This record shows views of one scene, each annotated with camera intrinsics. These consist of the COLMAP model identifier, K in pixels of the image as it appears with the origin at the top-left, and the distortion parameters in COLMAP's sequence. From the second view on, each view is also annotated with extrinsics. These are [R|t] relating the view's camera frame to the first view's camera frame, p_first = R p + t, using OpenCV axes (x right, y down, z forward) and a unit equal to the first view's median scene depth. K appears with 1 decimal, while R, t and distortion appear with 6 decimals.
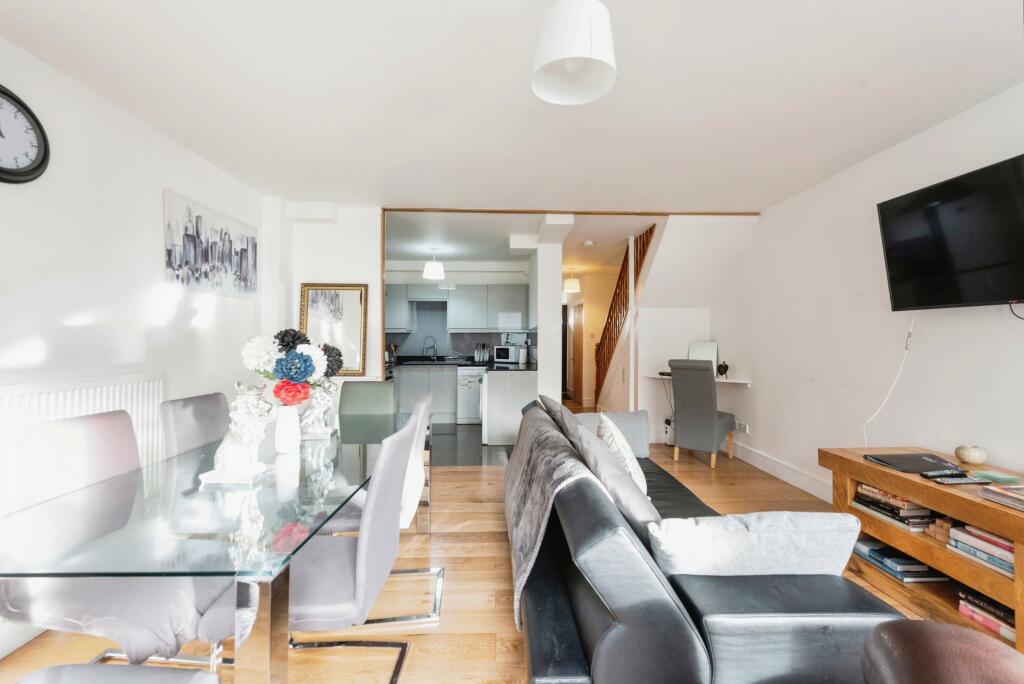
lens RADIAL K [[400.8, 0, 512.2], [0, 400.8, 340.4], [0, 0, 1]] dist [0.001958, 0.000069]
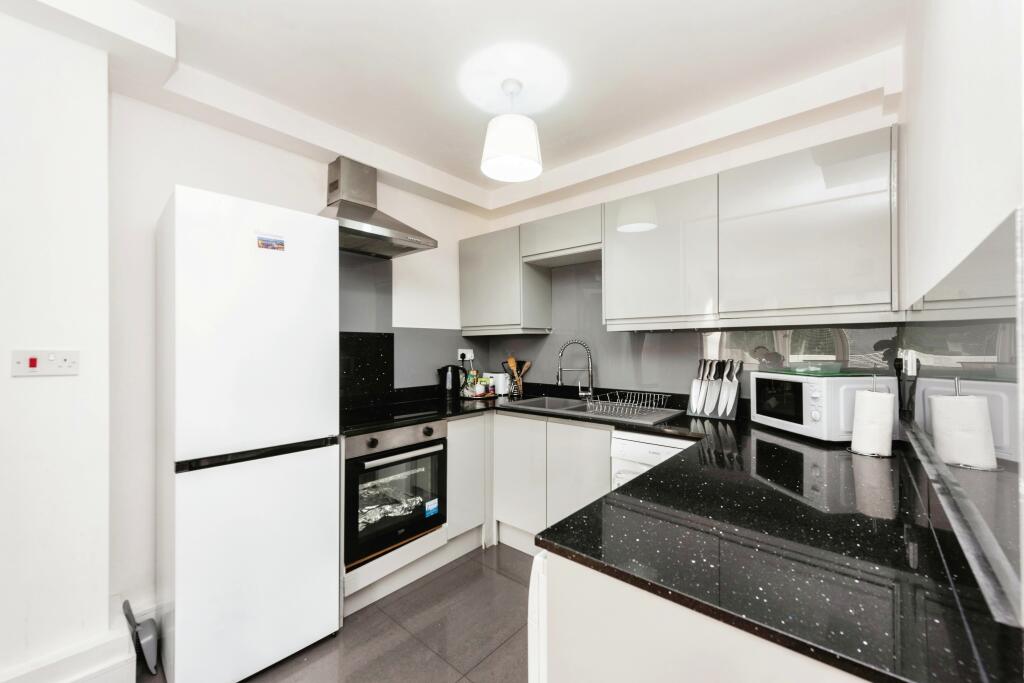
lens RADIAL K [[400.8, 0, 507.6], [0, 400.8, 341.5], [0, 0, 1]] dist [0.001958, 0.000069]
pose [[0.726015, -0.010751, -0.687594, 0.032633], [0.007043, 0.999942, -0.008198, -0.007530], [0.687642, 0.001109, 0.726049, 0.653042]]
